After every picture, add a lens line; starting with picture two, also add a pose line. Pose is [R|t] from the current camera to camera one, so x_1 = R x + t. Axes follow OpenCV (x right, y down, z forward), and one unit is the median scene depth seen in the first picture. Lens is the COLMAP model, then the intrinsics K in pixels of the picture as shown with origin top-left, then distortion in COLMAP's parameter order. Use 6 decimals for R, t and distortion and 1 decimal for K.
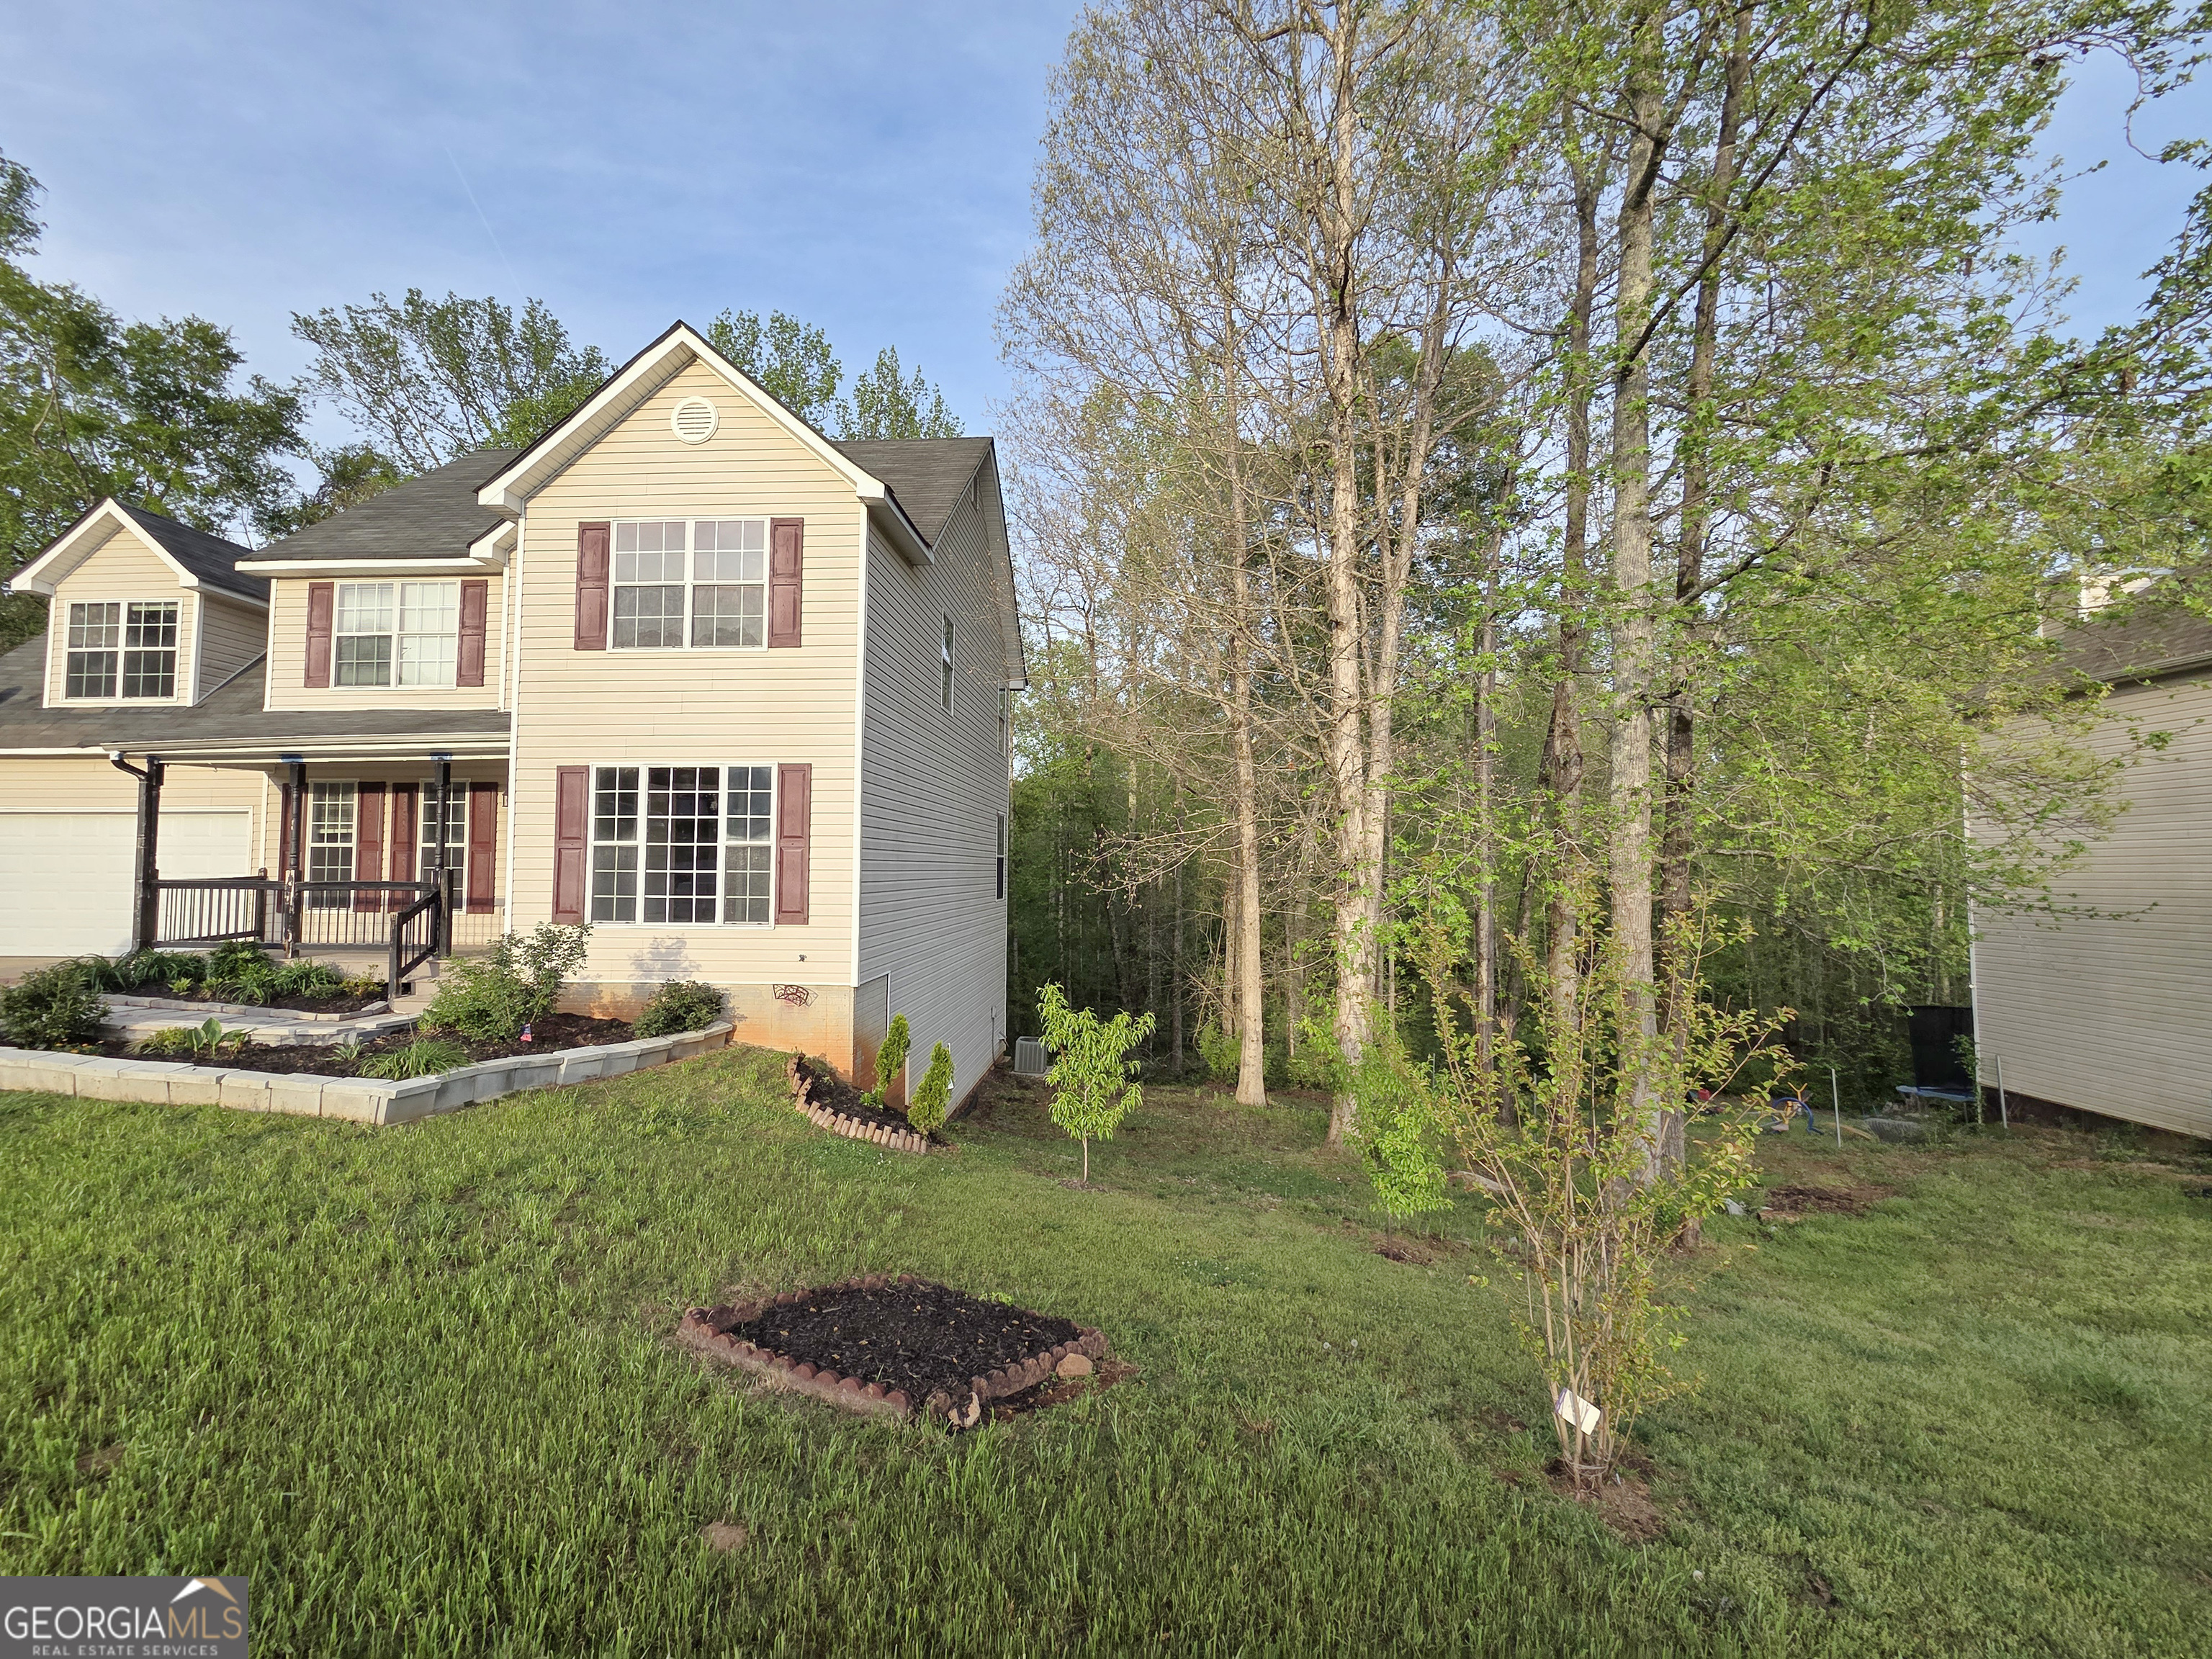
lens RADIAL K [[922.2, 0, 1105.1], [0, 922.2, 825.7], [0, 0, 1]] dist [0.001974, -0.000049]
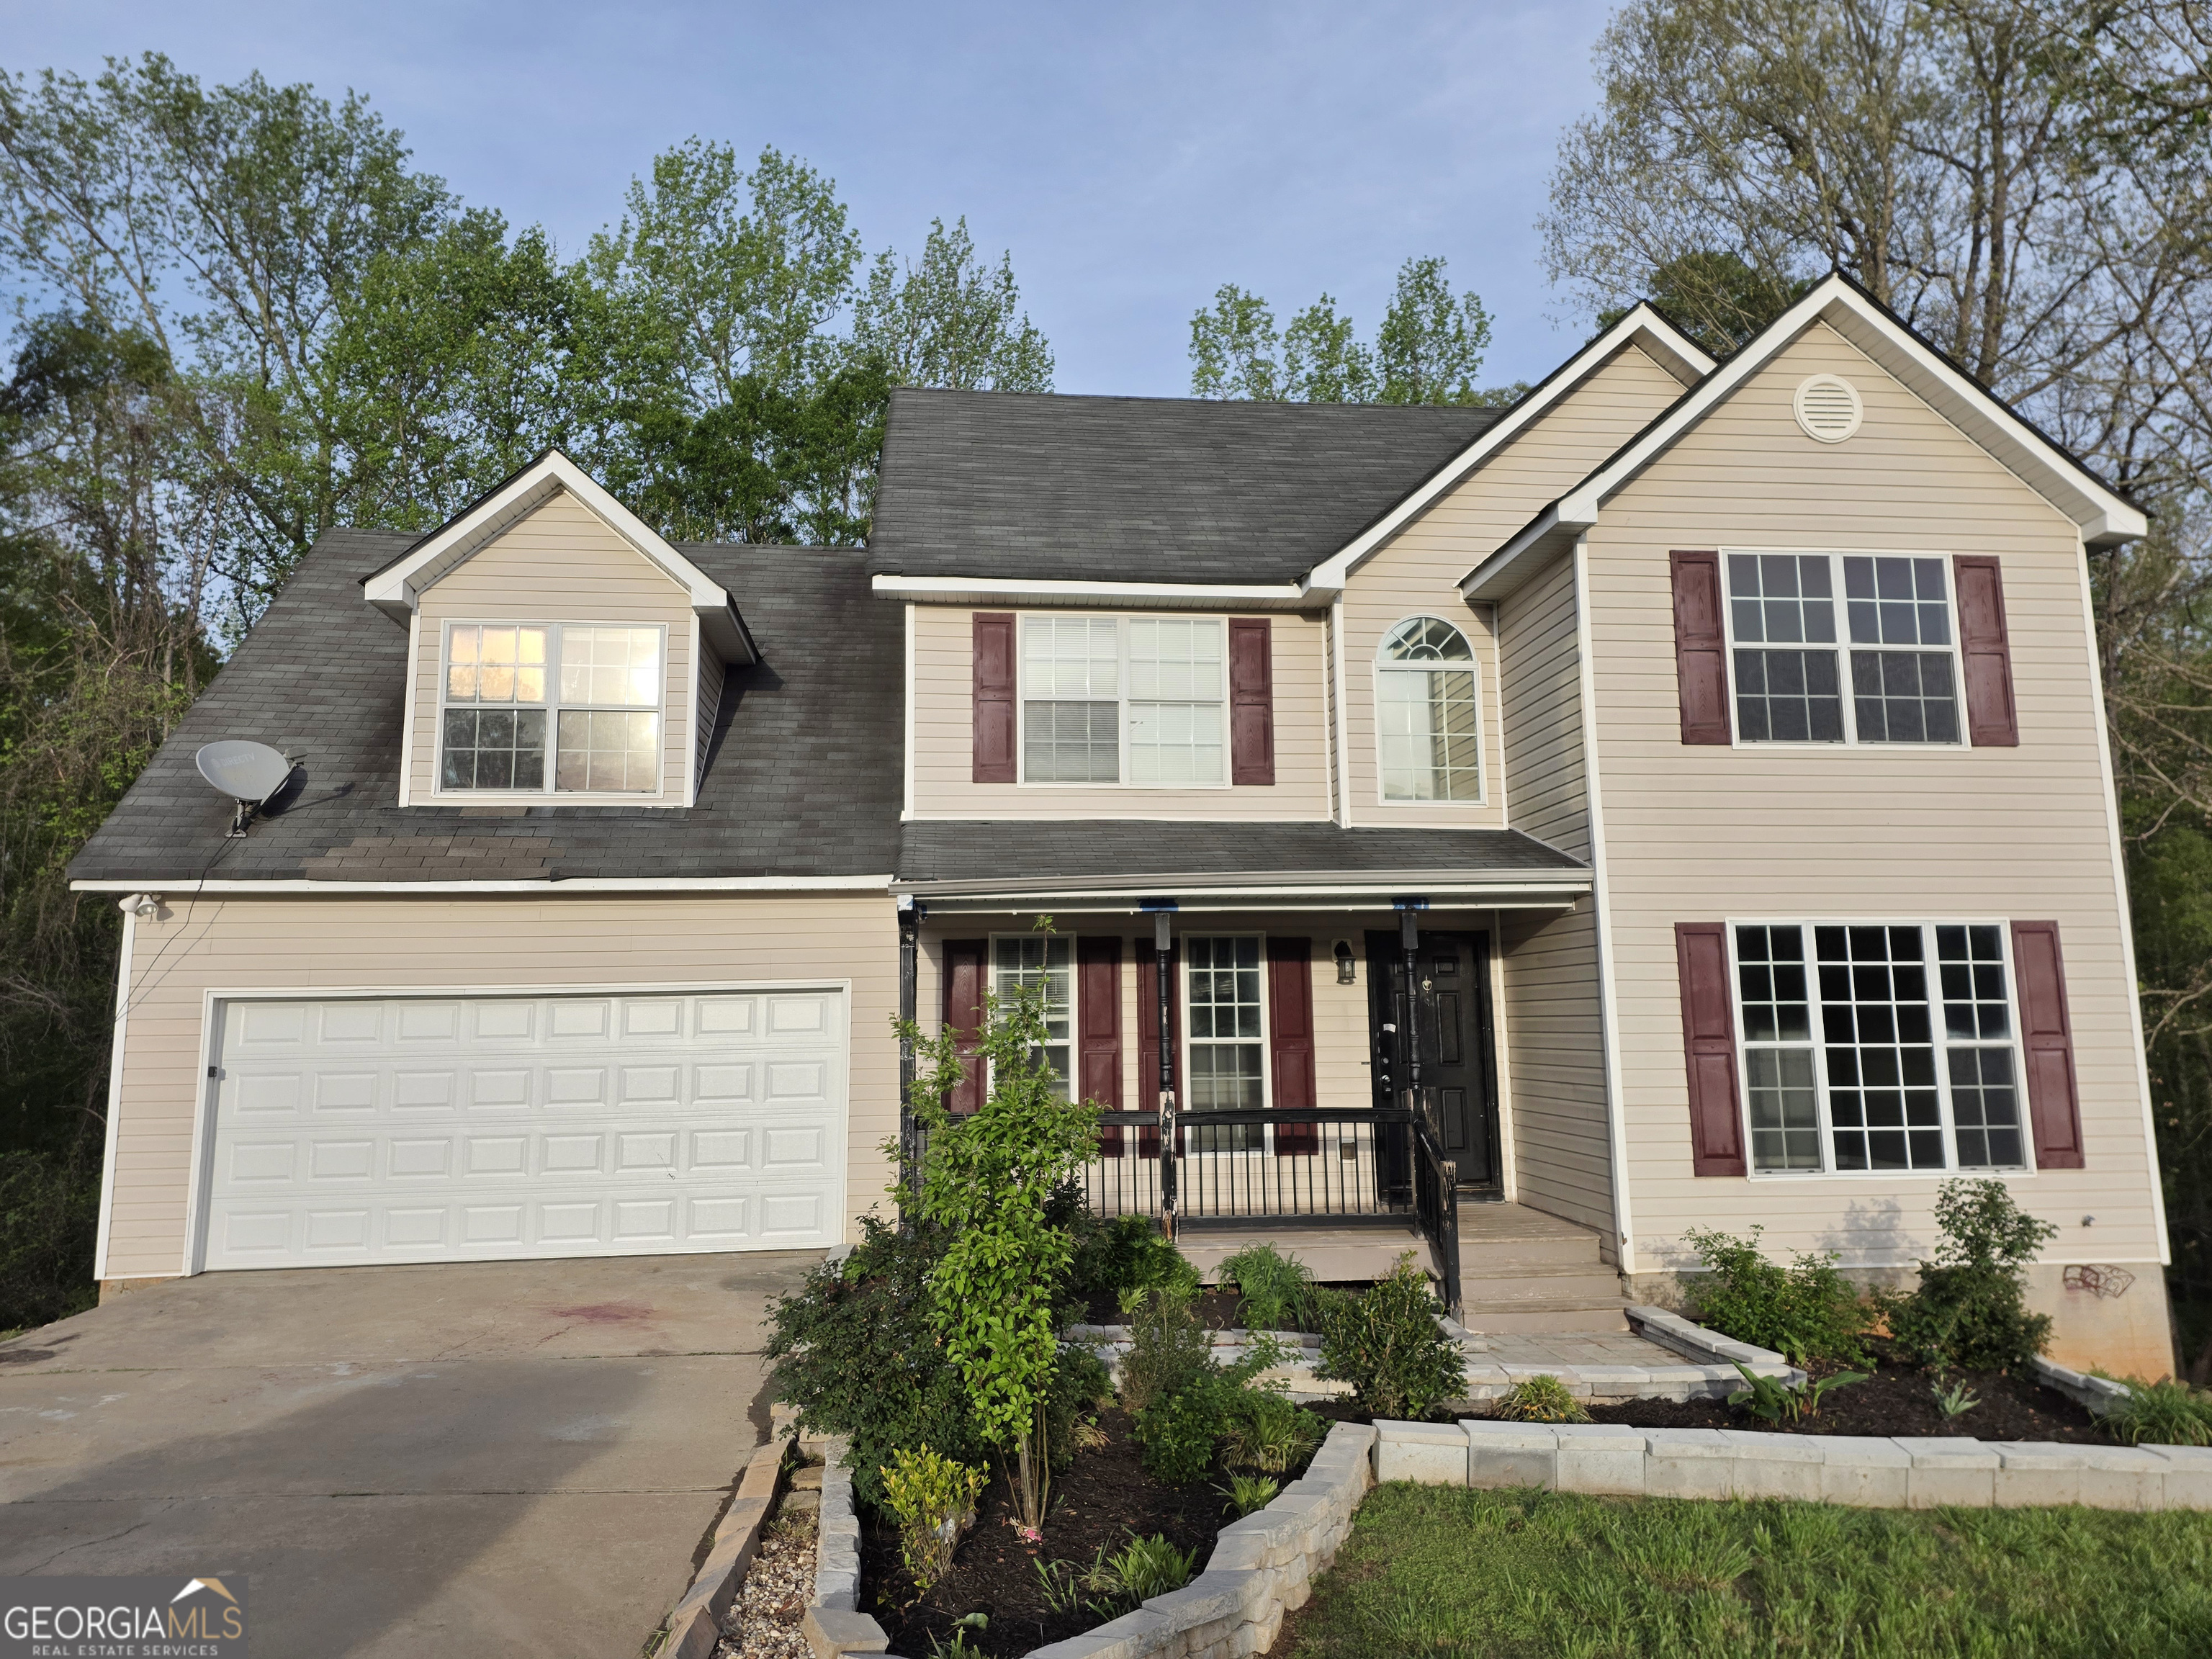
lens RADIAL K [[1470.6, 0, 1105.6], [0, 1470.6, 831.1], [0, 0, 1]] dist [0.053563, -0.005690]
pose [[0.987760, 0.008606, 0.155745, -1.143723], [0.004567, 0.996453, -0.084027, -0.043681], [-0.155916, 0.083710, 0.984217, 0.040093]]
